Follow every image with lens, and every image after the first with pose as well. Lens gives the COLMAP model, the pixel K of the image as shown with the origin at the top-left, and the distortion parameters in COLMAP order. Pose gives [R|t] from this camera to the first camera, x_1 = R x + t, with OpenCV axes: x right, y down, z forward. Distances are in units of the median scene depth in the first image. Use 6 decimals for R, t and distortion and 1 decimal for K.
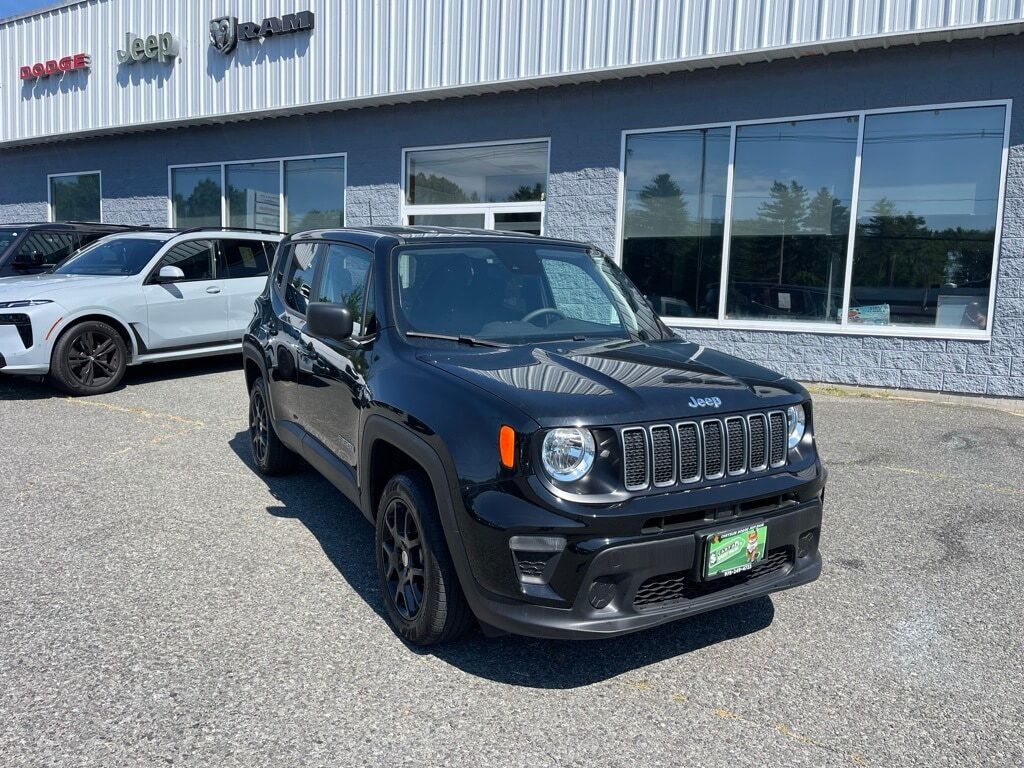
lens RADIAL K [[775.5, 0, 513.3], [0, 775.5, 385.5], [0, 0, 1]] dist [0.068772, -0.087900]
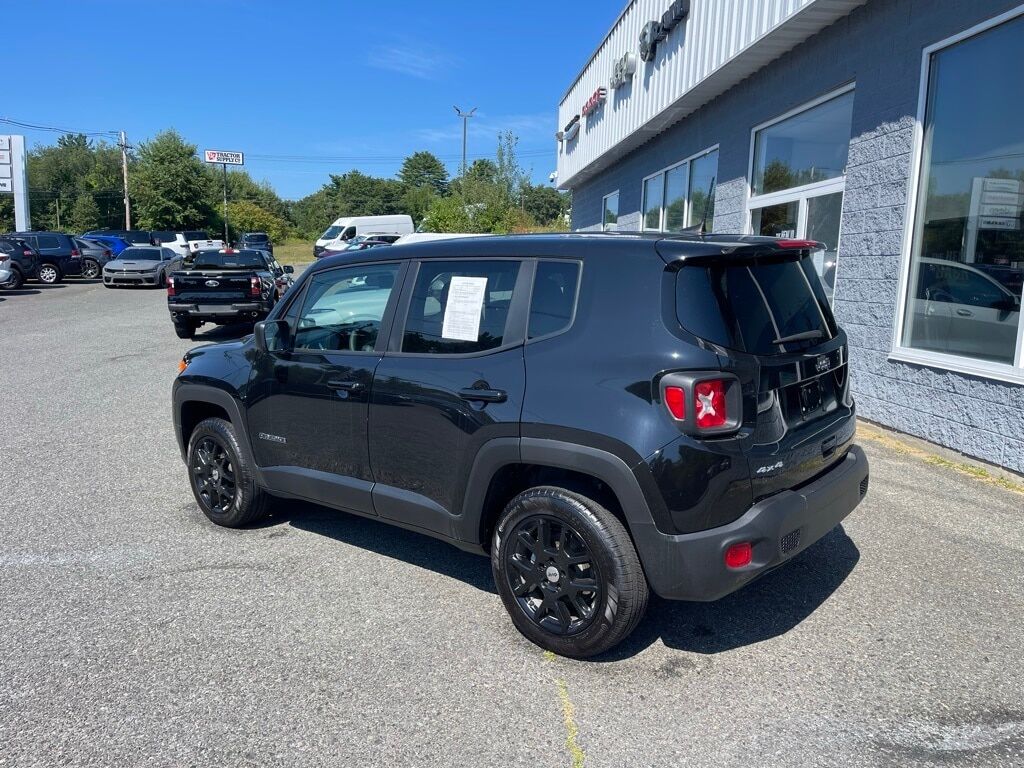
lens RADIAL K [[775.5, 0, 515.5], [0, 775.5, 383.8], [0, 0, 1]] dist [0.068772, -0.087900]
pose [[0.572094, 0.099933, -0.814077, 0.479210], [-0.101824, 0.993525, 0.050405, -0.061590], [0.813843, 0.054056, 0.578565, 0.389244]]
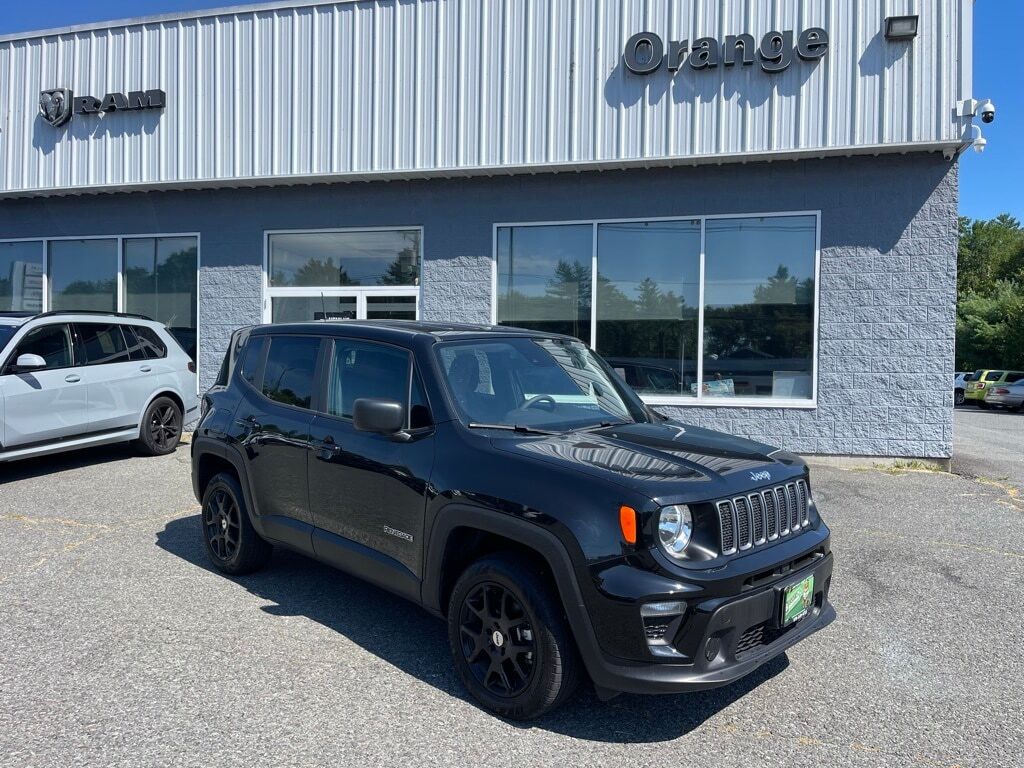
lens RADIAL K [[775.5, 0, 517.9], [0, 775.5, 390.2], [0, 0, 1]] dist [0.068772, -0.087900]
pose [[0.963374, -0.025337, 0.266962, -0.118669], [0.048546, 0.995556, -0.080699, -0.008451], [-0.263731, 0.090704, 0.960322, -0.018375]]
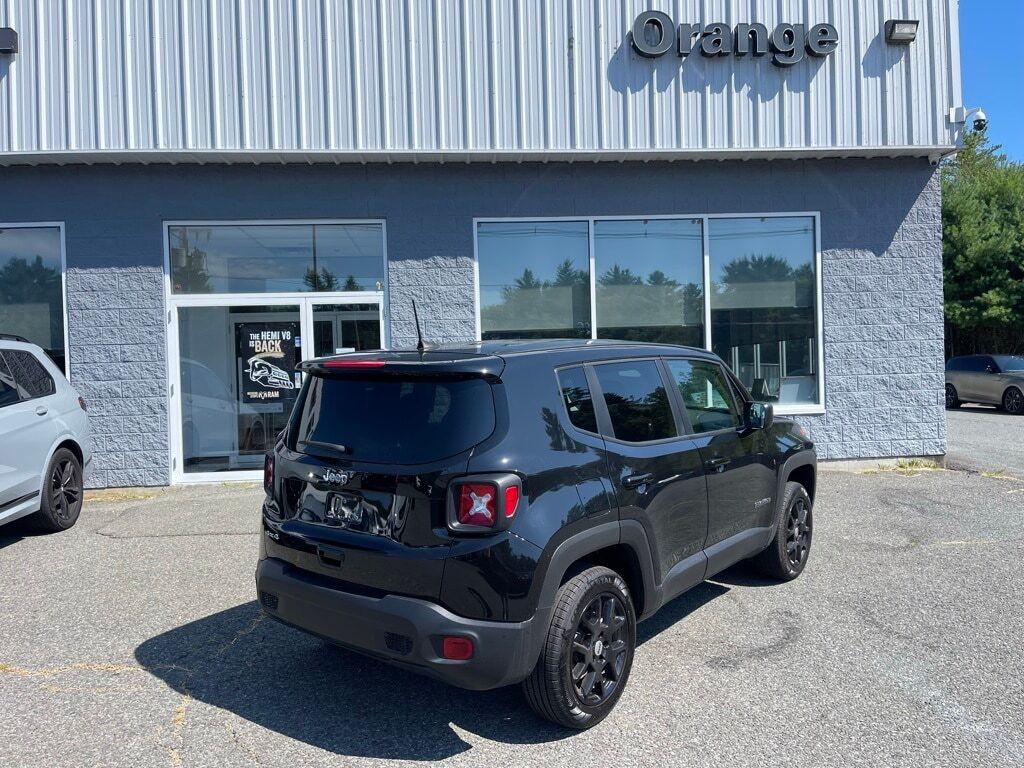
lens RADIAL K [[775.5, 0, 511.1], [0, 775.5, 388.1], [0, 0, 1]] dist [0.068772, -0.087900]
pose [[0.828630, -0.065442, 0.555959, -0.344507], [0.120020, 0.990818, -0.062254, -0.062494], [-0.546780, 0.118312, 0.828875, 0.231897]]
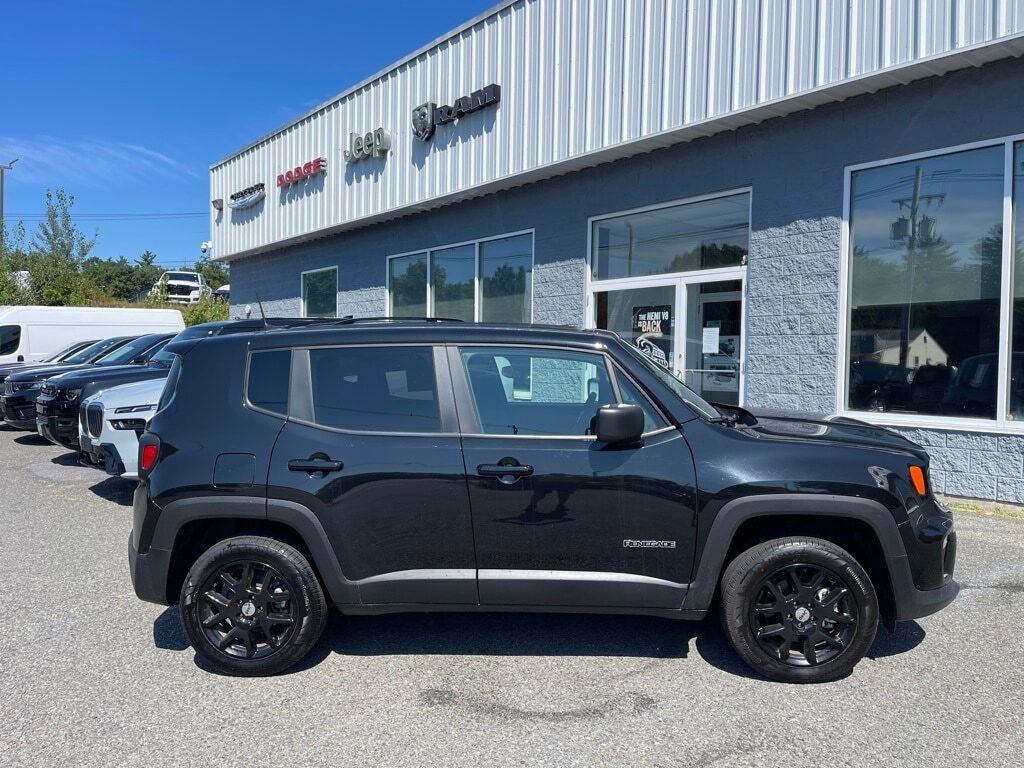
lens RADIAL K [[775.5, 0, 515.9], [0, 775.5, 390.0], [0, 0, 1]] dist [0.068772, -0.087900]
pose [[0.930916, -0.008389, -0.365138, 0.116960], [-0.022087, 0.996613, -0.079207, -0.044875], [0.364566, 0.081800, 0.927578, 0.199097]]
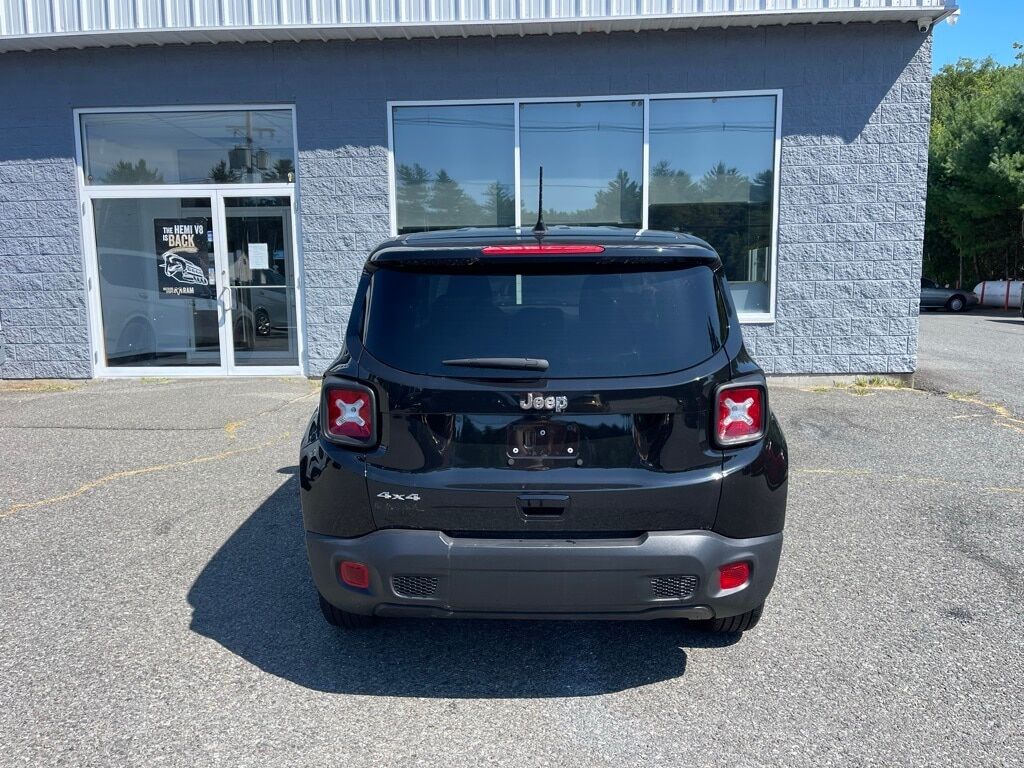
lens RADIAL K [[775.5, 0, 506.7], [0, 775.5, 386.4], [0, 0, 1]] dist [0.068772, -0.087900]
pose [[0.896747, -0.102445, 0.430524, -0.141338], [0.092578, 0.994739, 0.043871, -0.041428], [-0.432753, 0.000516, 0.901513, 0.171494]]
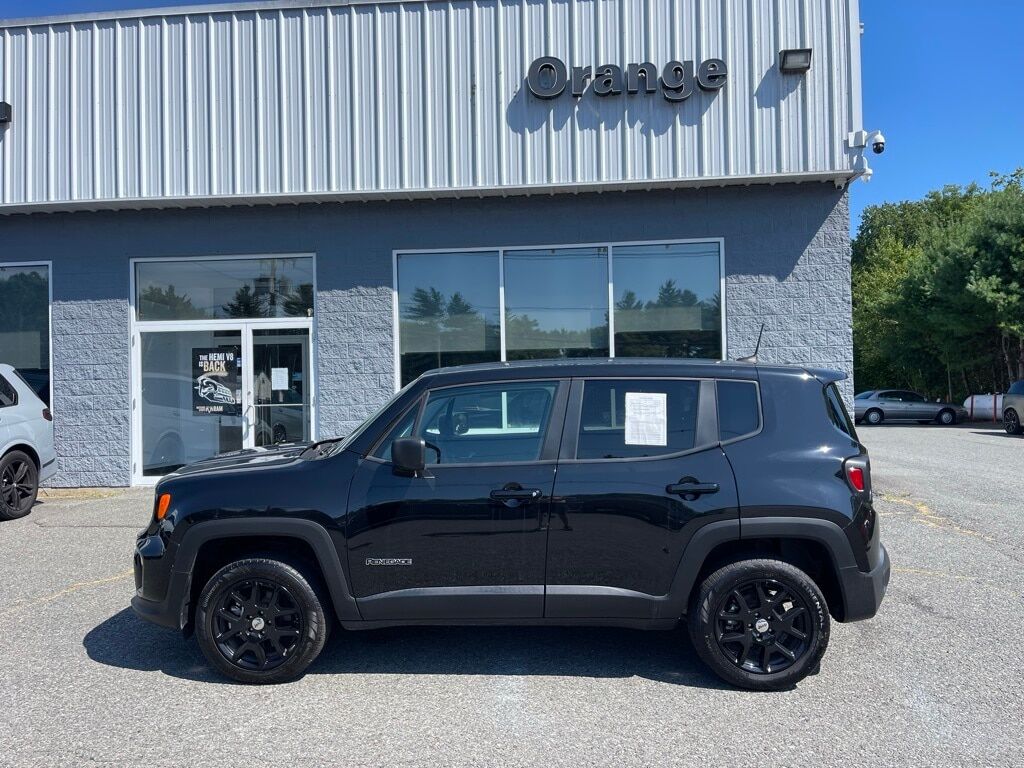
lens RADIAL K [[775.5, 0, 505.1], [0, 775.5, 389.3], [0, 0, 1]] dist [0.068772, -0.087900]
pose [[0.904937, -0.045956, 0.423057, -0.163327], [0.097890, 0.989972, -0.101852, -0.028710], [-0.414134, 0.133582, 0.900360, 0.050032]]
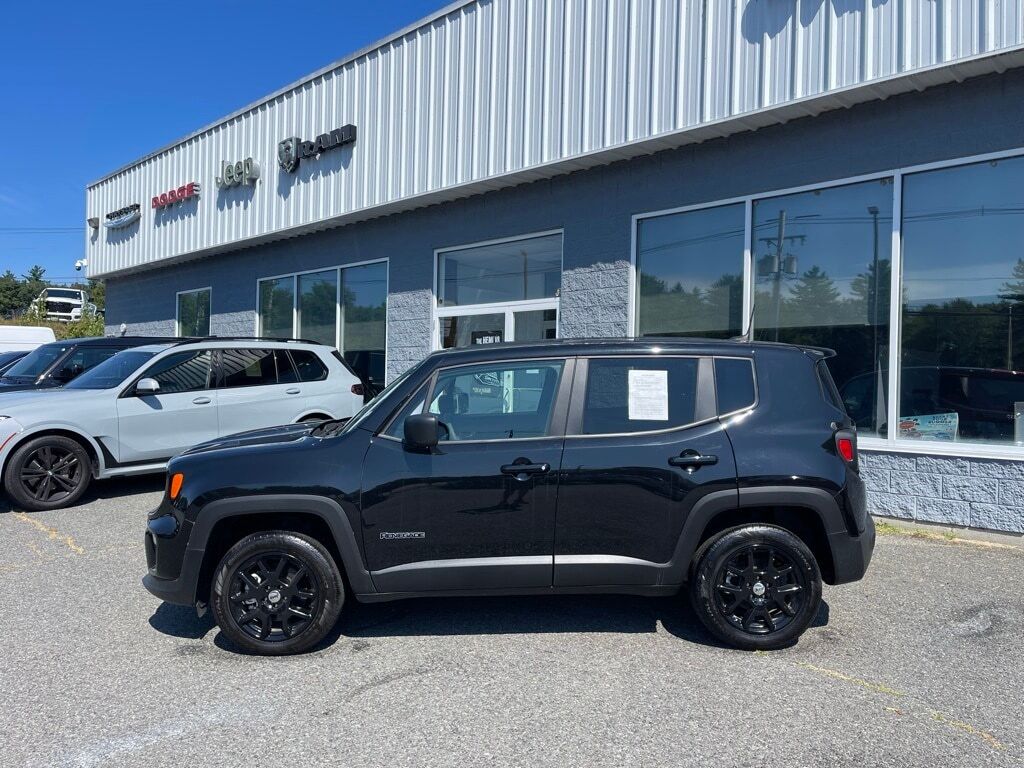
lens RADIAL K [[775.5, 0, 518.8], [0, 775.5, 383.3], [0, 0, 1]] dist [0.068772, -0.087900]
pose [[0.966431, -0.015006, -0.256489, 0.235068], [-0.016644, 0.992539, -0.120783, -0.029590], [0.256388, 0.120998, 0.958971, 0.145201]]
